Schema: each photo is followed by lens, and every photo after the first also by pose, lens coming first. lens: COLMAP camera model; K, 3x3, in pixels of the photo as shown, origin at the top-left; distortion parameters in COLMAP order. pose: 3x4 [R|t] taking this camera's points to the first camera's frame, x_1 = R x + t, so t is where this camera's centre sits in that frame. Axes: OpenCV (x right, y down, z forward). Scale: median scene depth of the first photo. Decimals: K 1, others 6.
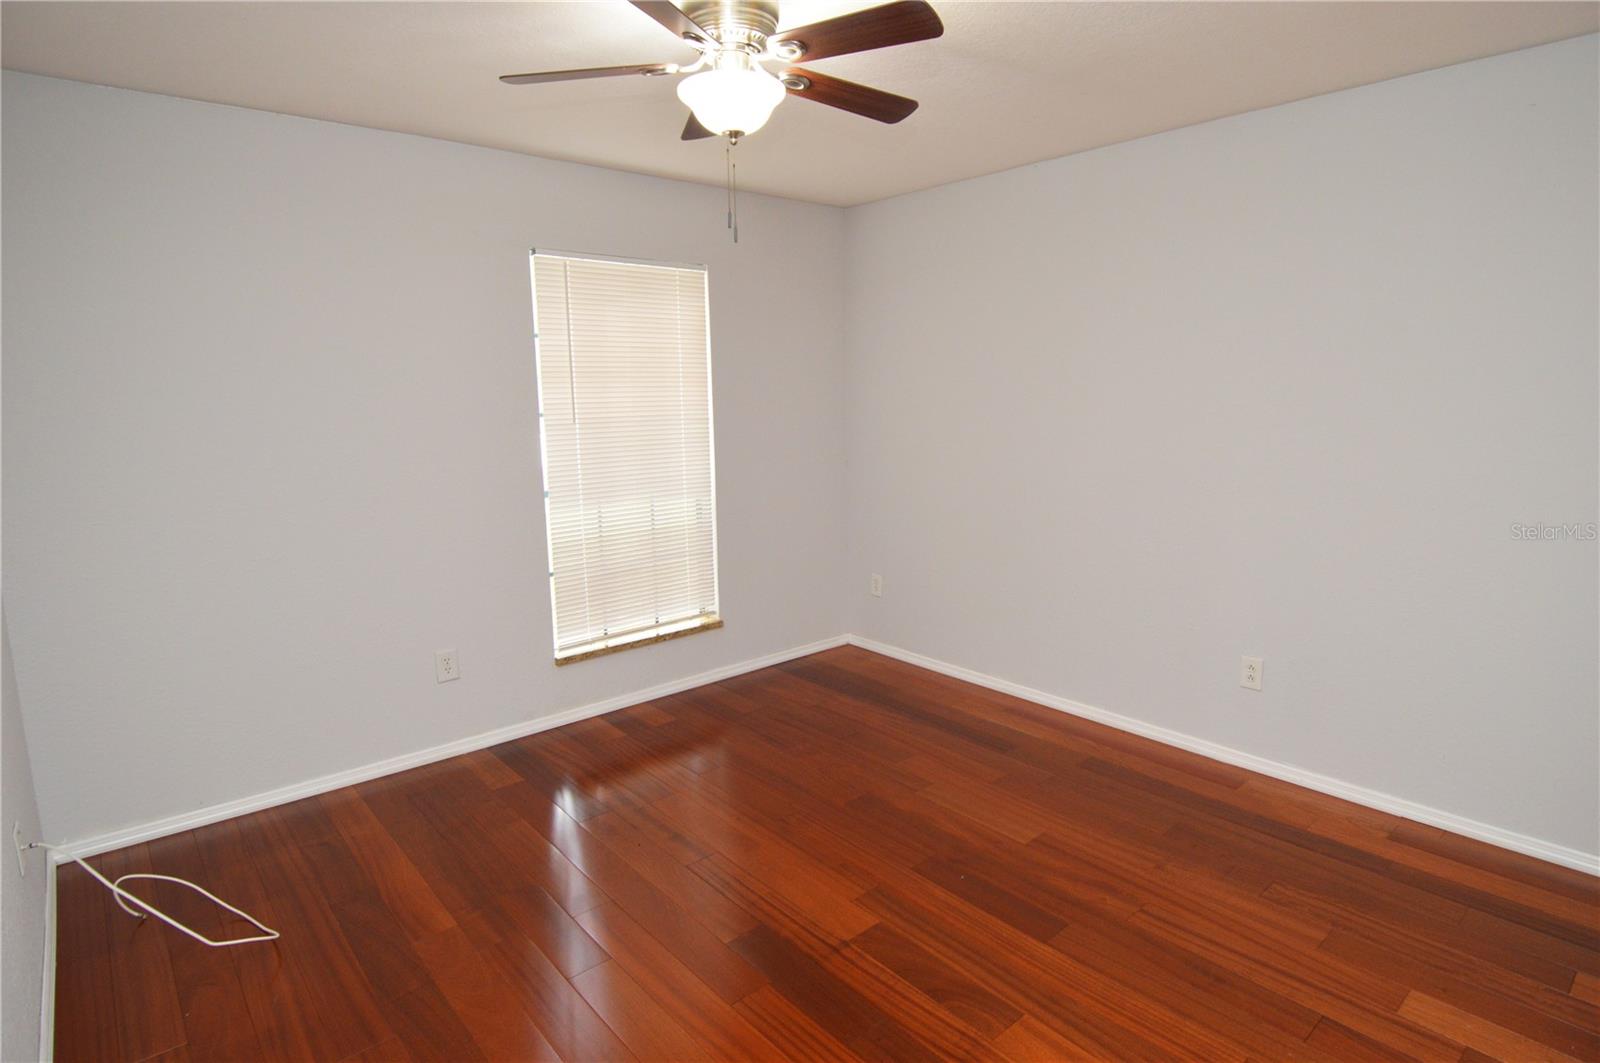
lens RADIAL K [[852.1, 0, 811.1], [0, 852.1, 525.9], [0, 0, 1]] dist [0.032532, -0.040243]
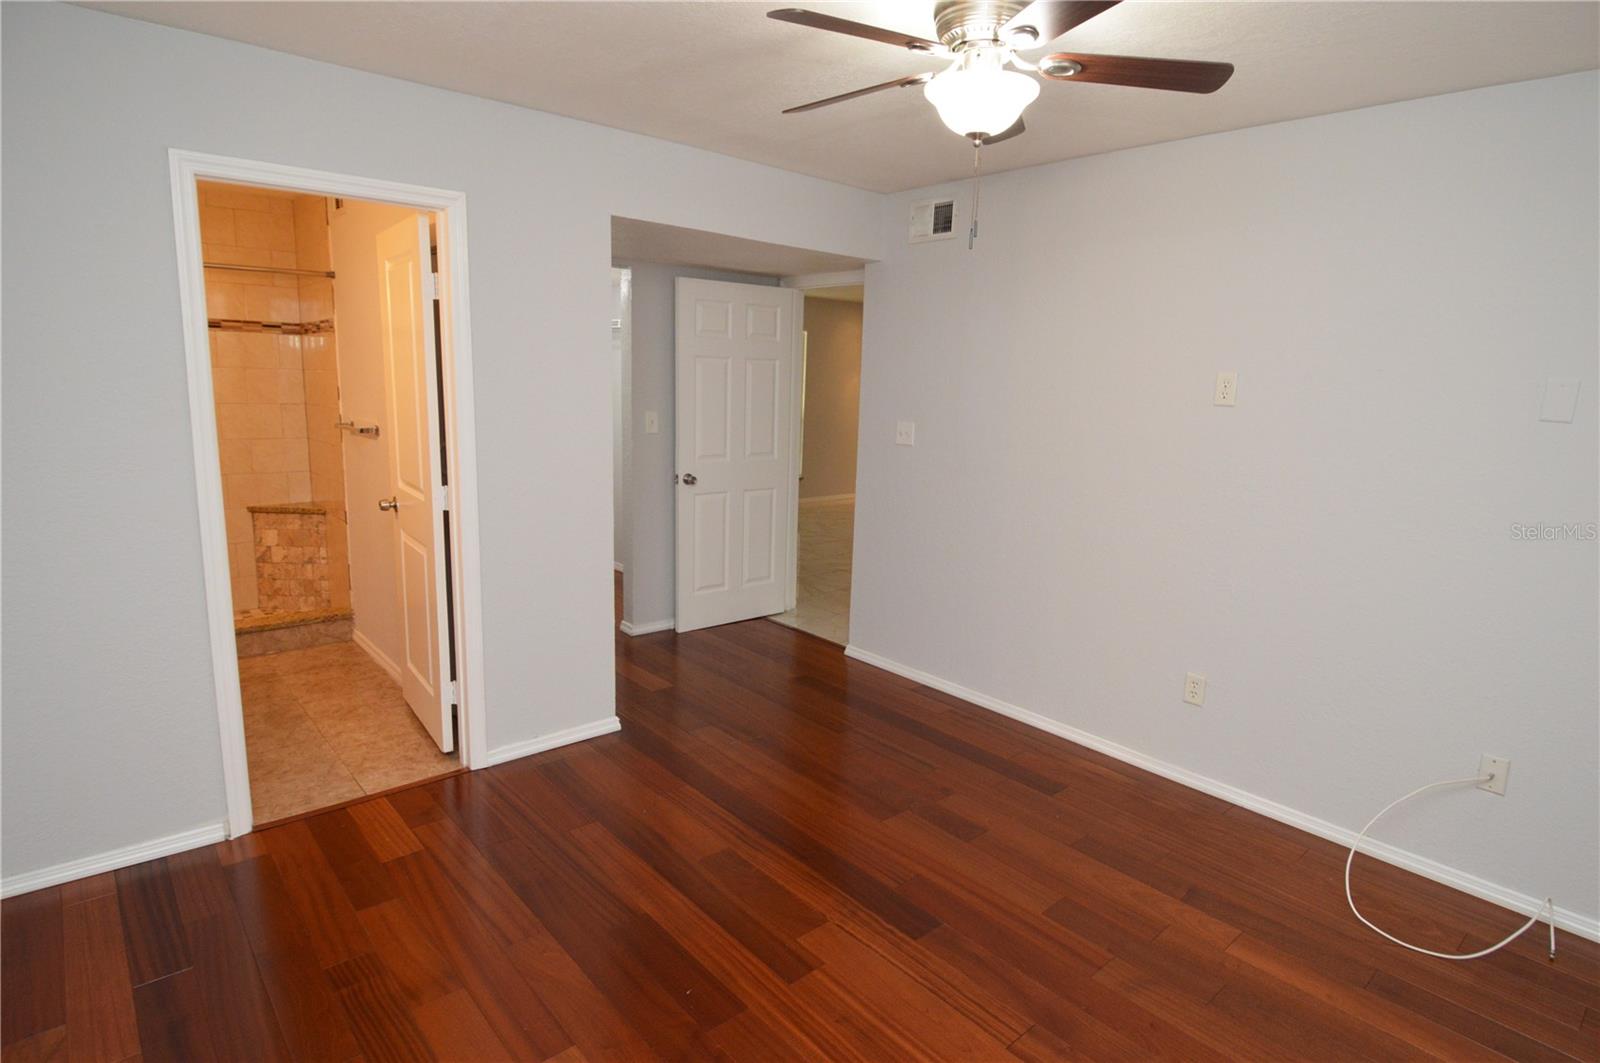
lens RADIAL K [[846.5, 0, 800.0], [0, 846.5, 531.5], [0, 0, 1]] dist [-0.003517, -0.001974]
pose [[-0.999830, -0.016289, -0.008649, 0.059698], [-0.018275, 0.938119, 0.345831, -0.199695], [0.002481, 0.345930, -0.938257, 1.102605]]
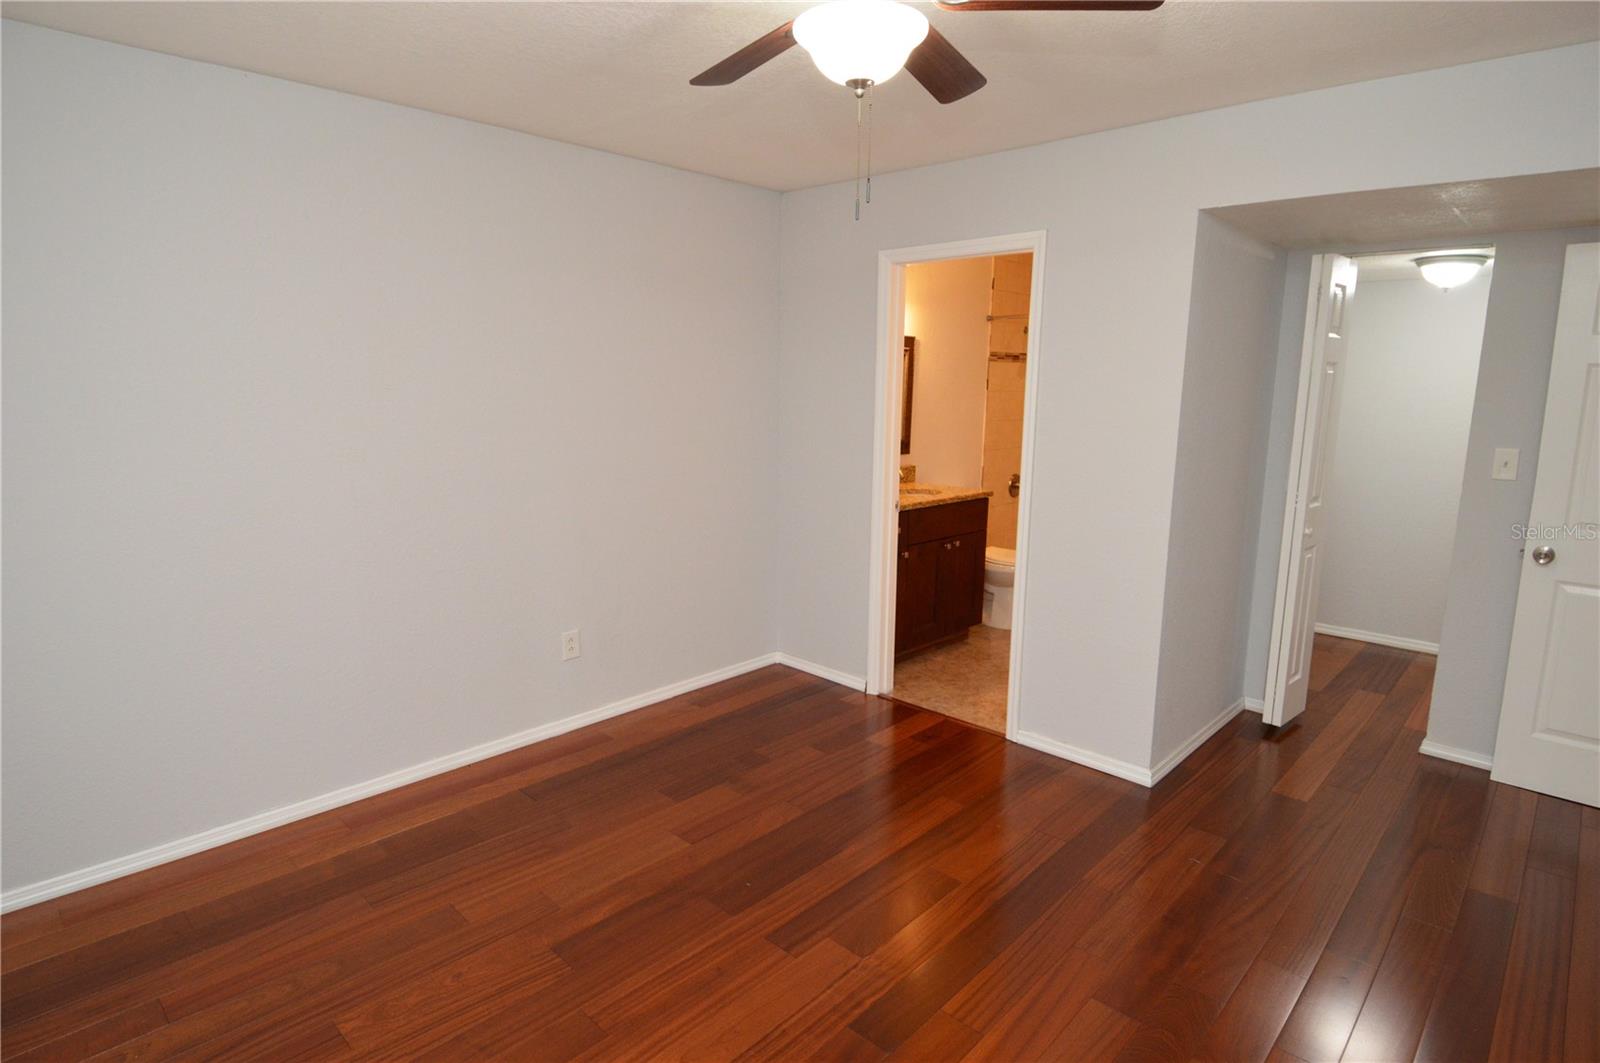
lens RADIAL K [[828.6, 0, 800.0], [0, 828.6, 531.5], [0, 0, 1]] dist [0.003579, -0.034262]
pose [[-0.080840, -0.162147, 0.983450, -0.494121], [0.163384, 0.971177, 0.173554, -0.106918], [-0.983245, 0.174710, -0.052018, 0.626395]]
